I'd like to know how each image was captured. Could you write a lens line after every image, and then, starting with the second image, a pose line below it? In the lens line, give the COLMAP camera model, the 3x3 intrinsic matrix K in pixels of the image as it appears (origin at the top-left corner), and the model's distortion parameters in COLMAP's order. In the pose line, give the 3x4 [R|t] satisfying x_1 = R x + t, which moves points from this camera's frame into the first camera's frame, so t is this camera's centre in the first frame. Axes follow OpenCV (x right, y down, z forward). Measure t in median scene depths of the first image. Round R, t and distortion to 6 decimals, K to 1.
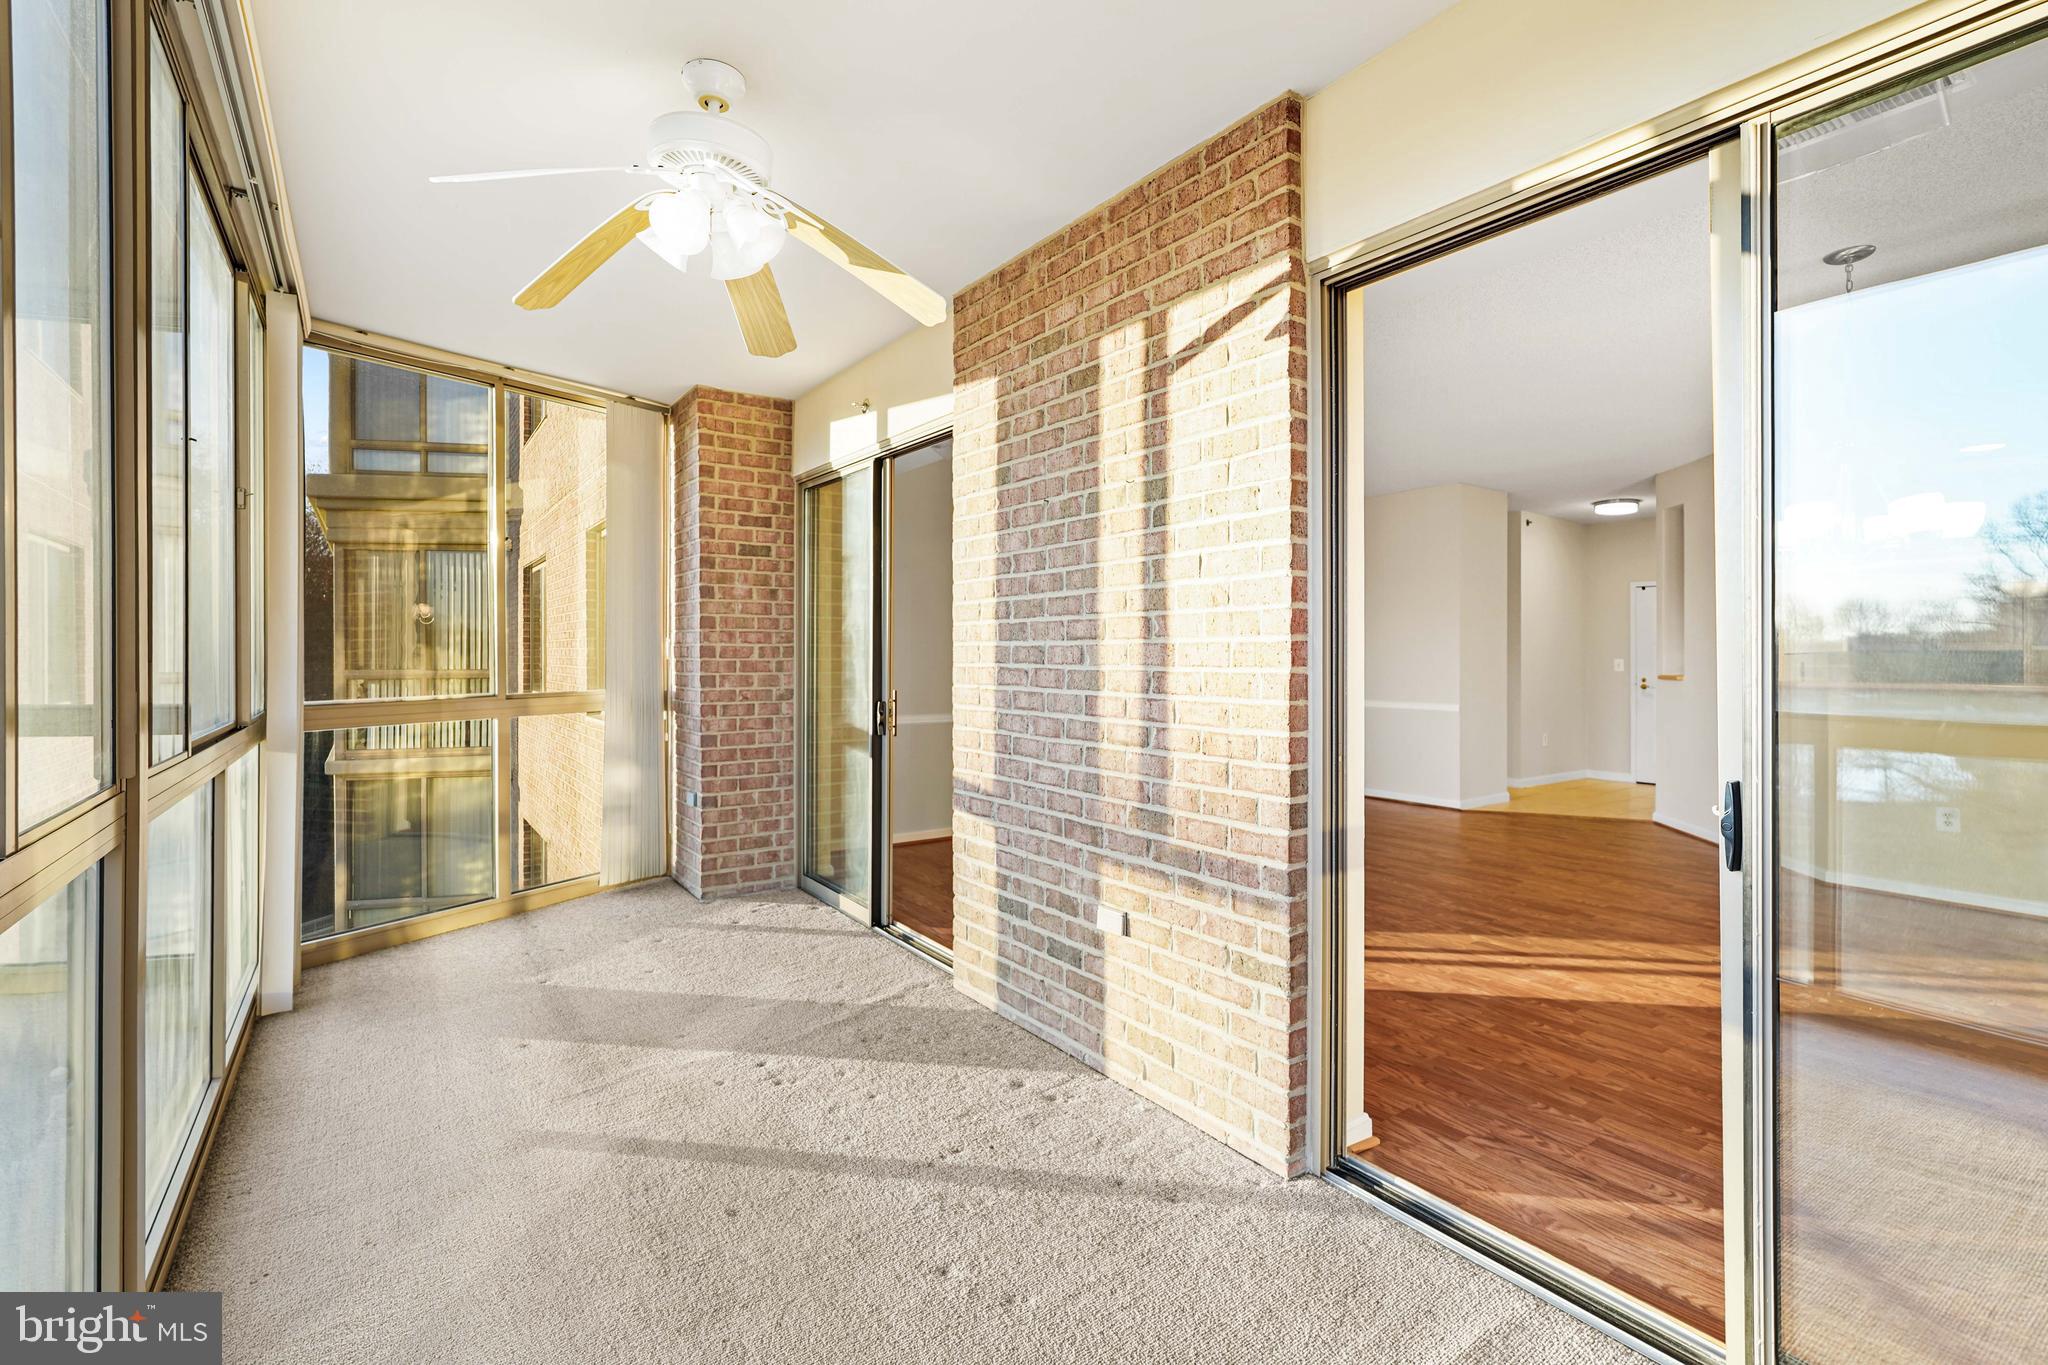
lens RADIAL K [[909.7, 0, 1011.5], [0, 909.7, 657.2], [0, 0, 1]] dist [-0.000904, -0.000040]
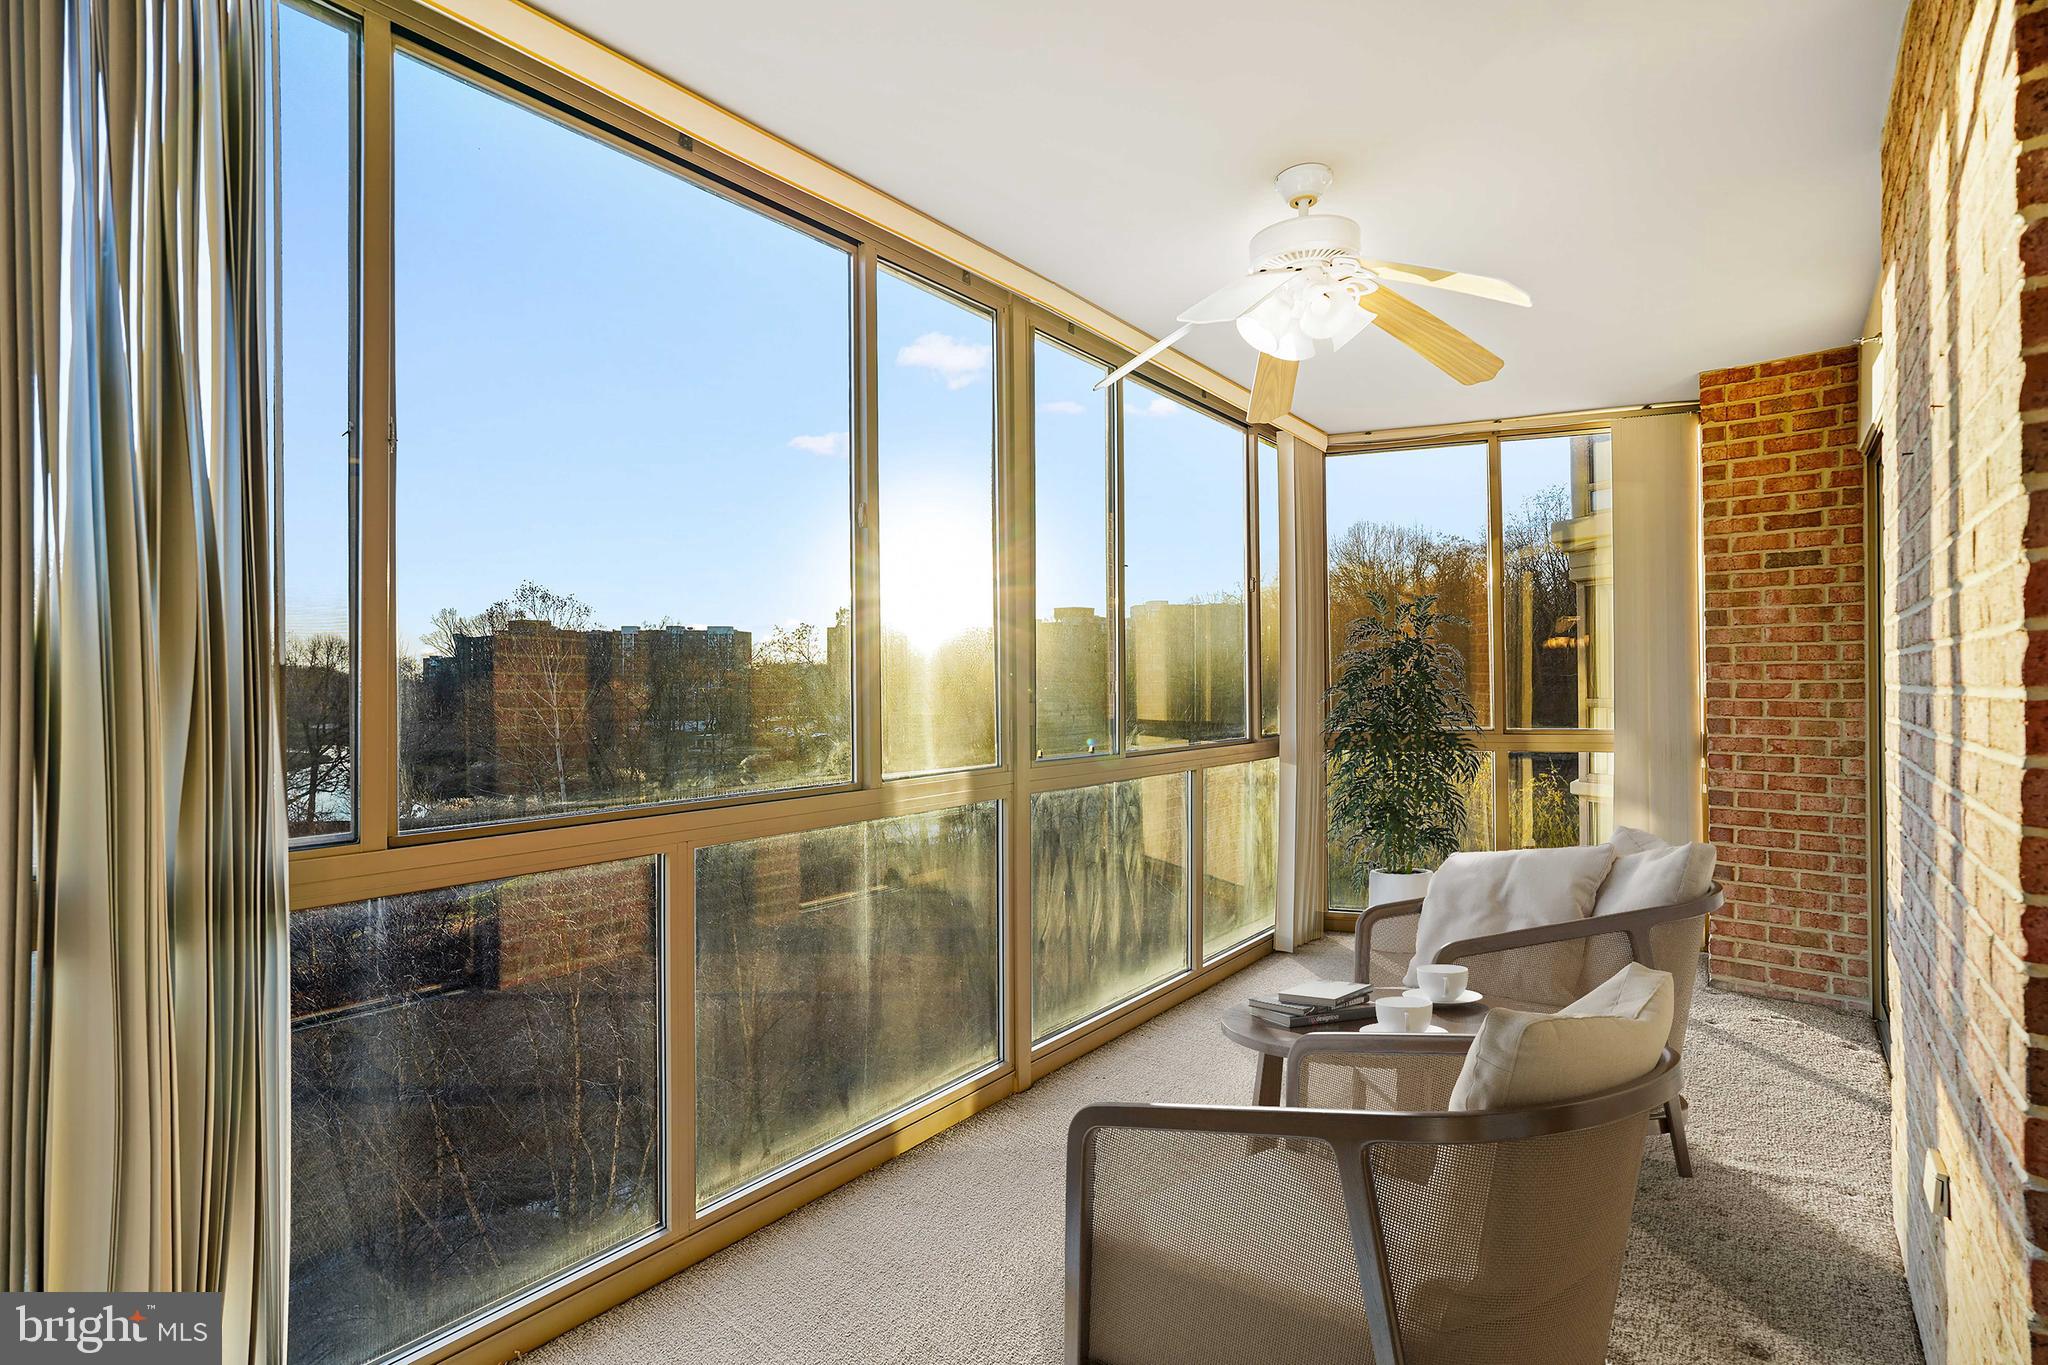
lens RADIAL K [[901.6, 0, 1024.0], [0, 901.6, 682.5], [0, 0, 1]] dist [-0.011957, 0.000020]
pose [[0.257583, 0.000219, -0.966256, 0.283483], [-0.000426, 1.000000, 0.000113, -0.012439], [0.966256, 0.000382, 0.257583, 0.175921]]
